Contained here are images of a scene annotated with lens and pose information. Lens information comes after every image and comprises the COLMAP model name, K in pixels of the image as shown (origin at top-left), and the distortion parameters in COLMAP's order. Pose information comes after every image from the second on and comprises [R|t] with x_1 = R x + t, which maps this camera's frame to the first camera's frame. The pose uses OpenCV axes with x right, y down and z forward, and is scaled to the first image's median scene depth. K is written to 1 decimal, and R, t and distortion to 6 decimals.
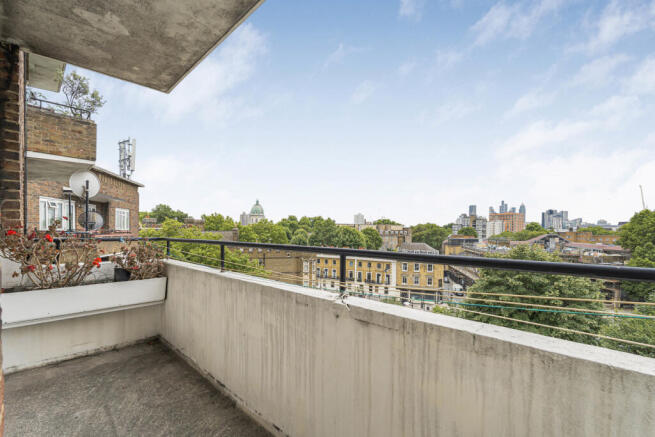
lens RADIAL K [[295.3, 0, 324.9], [0, 295.3, 233.1], [0, 0, 1]] dist [0.002310, 0.000186]
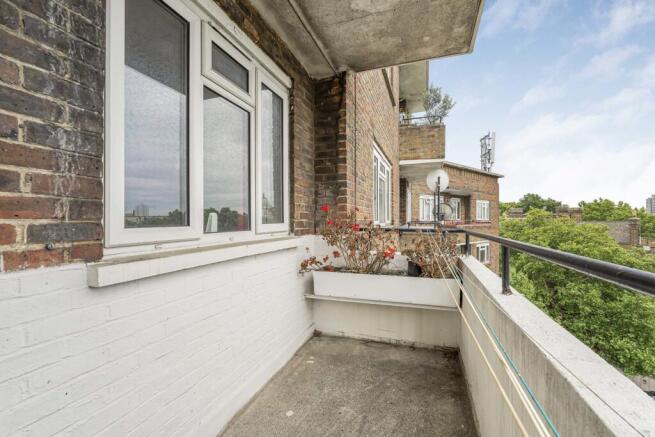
lens RADIAL K [[288.0, 0, 329.2], [0, 288.0, 216.8], [0, 0, 1]] dist [0.000568, 0.000244]
pose [[0.441988, -0.012943, -0.896928, 0.000838], [-0.007121, 0.999814, -0.017937, -0.001602], [0.896993, 0.014314, 0.441813, 0.150579]]
